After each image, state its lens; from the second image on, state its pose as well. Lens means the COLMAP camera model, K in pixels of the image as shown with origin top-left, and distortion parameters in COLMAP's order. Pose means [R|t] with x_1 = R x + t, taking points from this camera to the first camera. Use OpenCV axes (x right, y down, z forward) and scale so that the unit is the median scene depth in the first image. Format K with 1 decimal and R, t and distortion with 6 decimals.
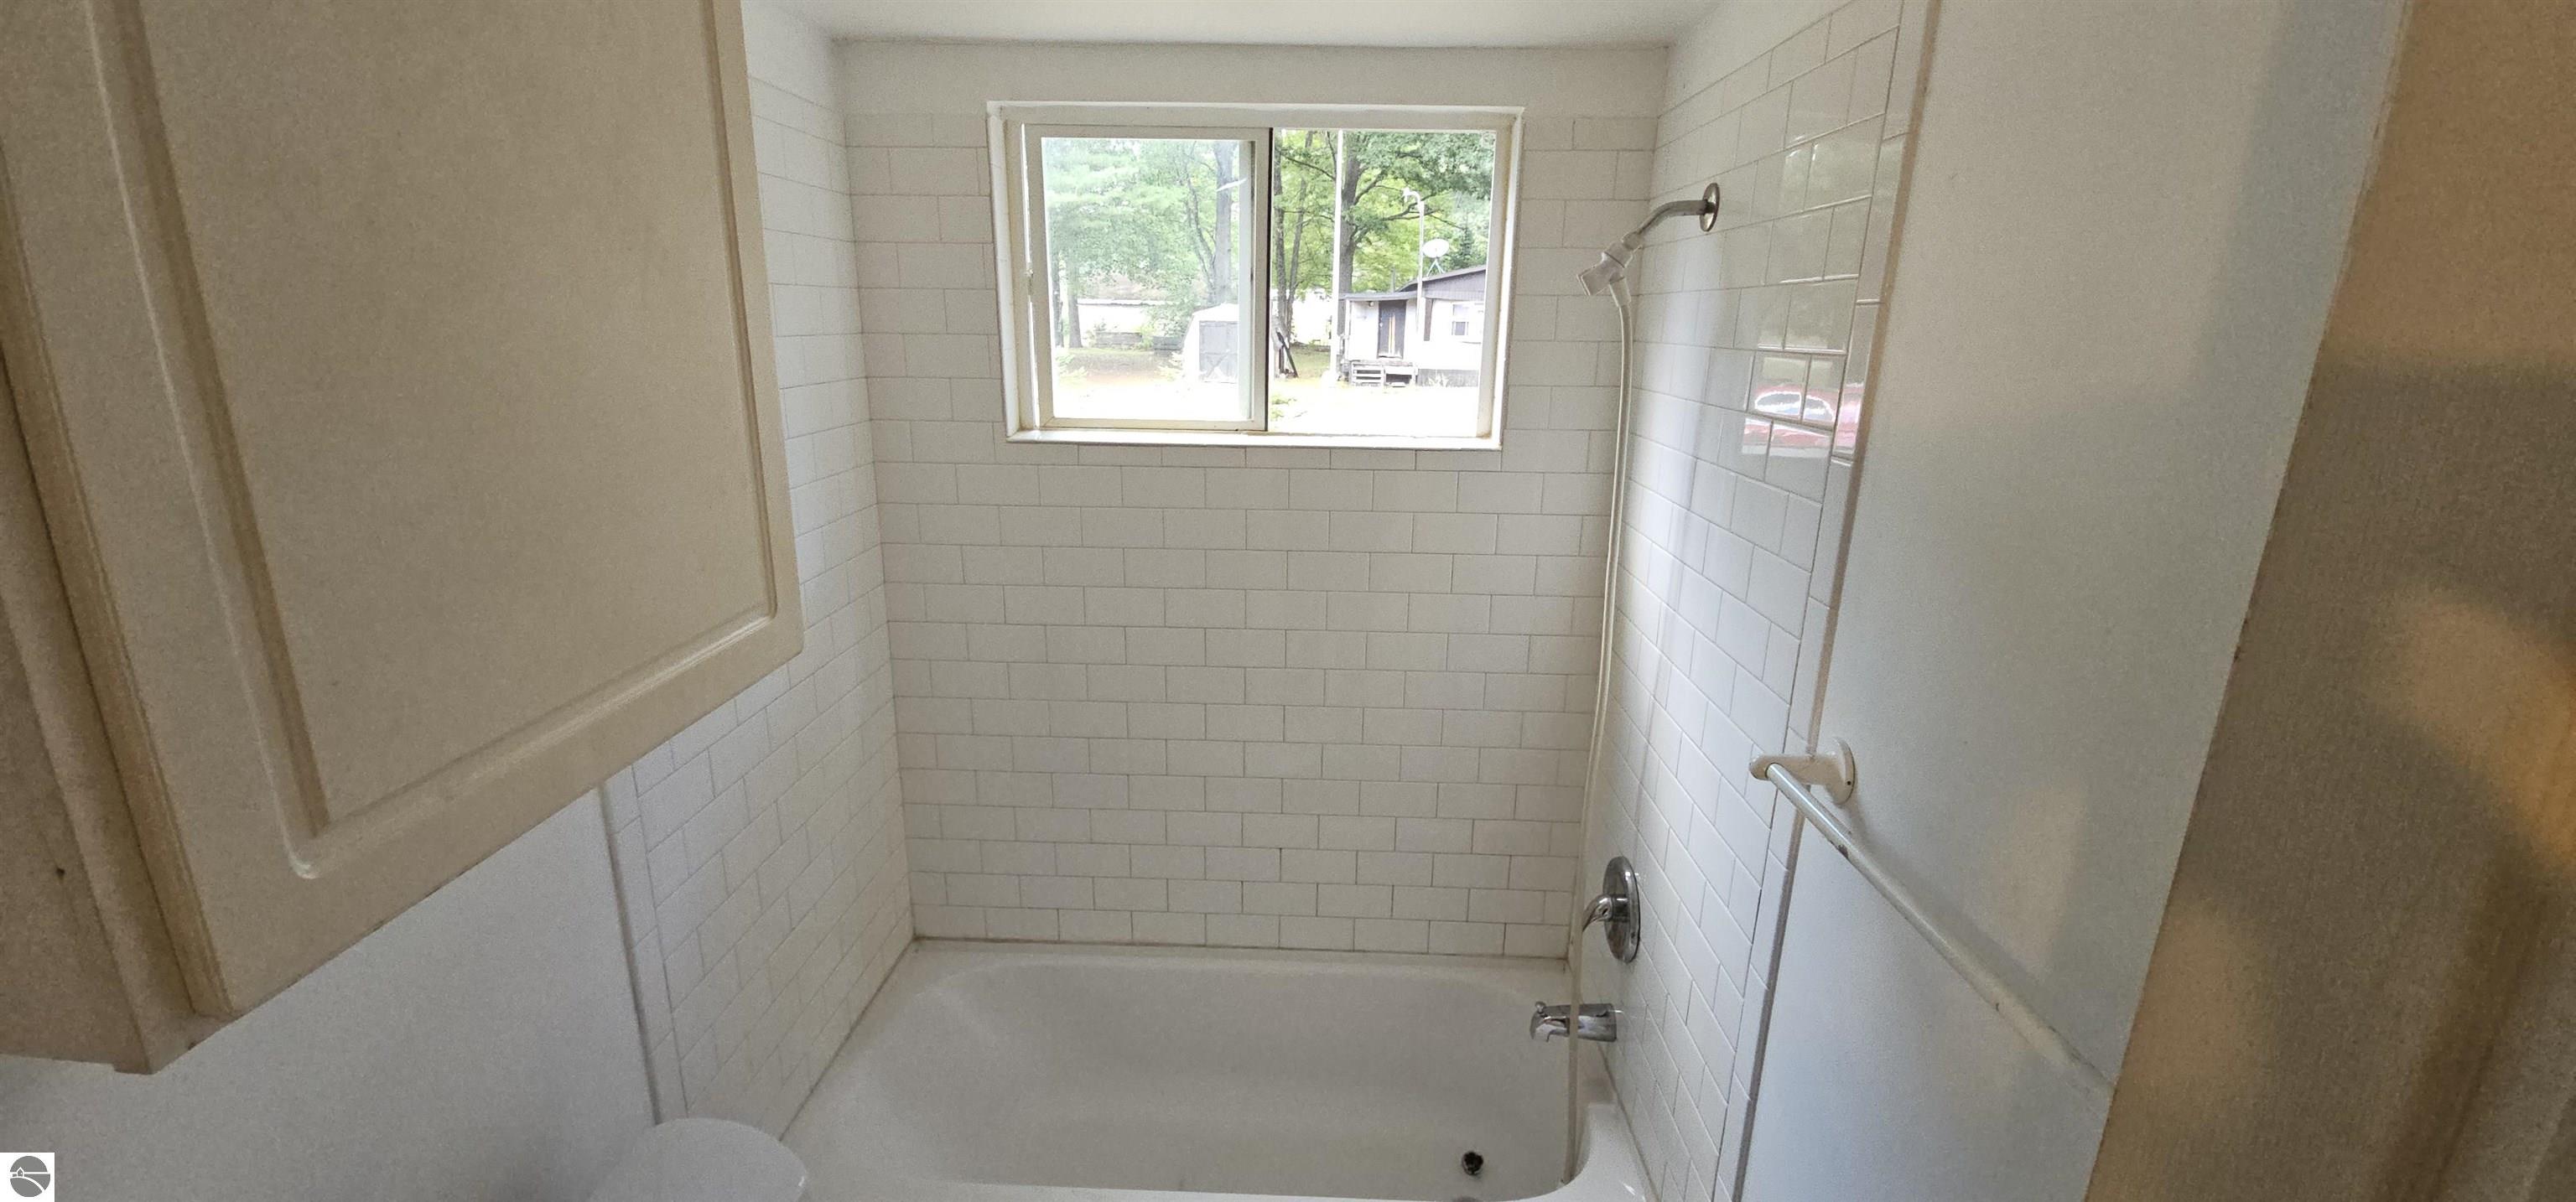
lens RADIAL K [[1049.4, 0, 1288.9], [0, 1049.4, 595.0], [0, 0, 1]] dist [-0.000536, -0.001765]
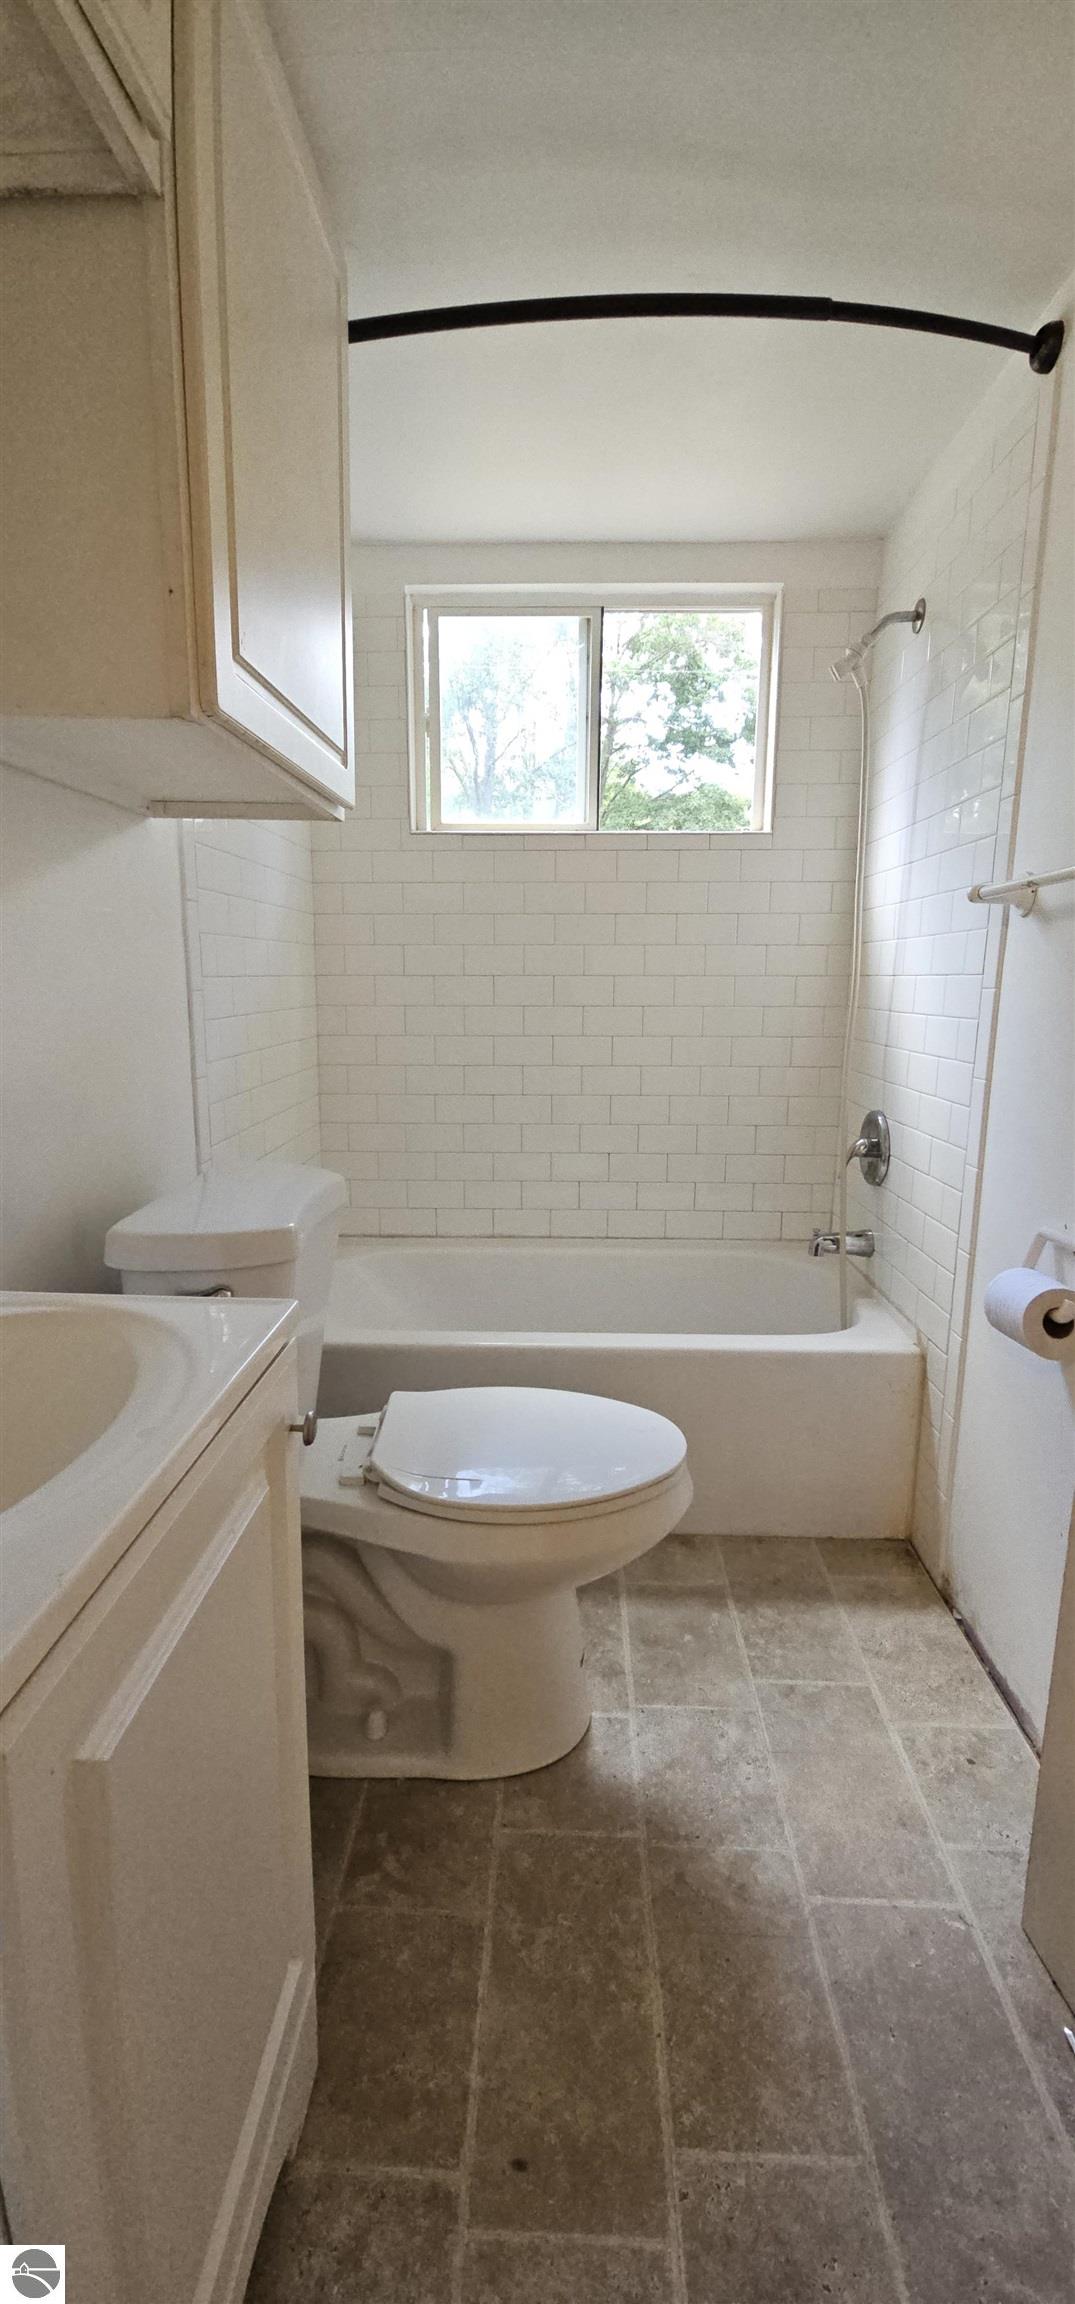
lens RADIAL K [[938.7, 0, 538.8], [0, 938.7, 1144.5], [0, 0, 1]] dist [-0.000536, -0.001765]
pose [[0.999951, -0.009056, -0.004091, -0.106844], [0.008666, 0.996172, -0.086979, 0.391707], [0.004863, 0.086939, 0.996202, -0.196755]]
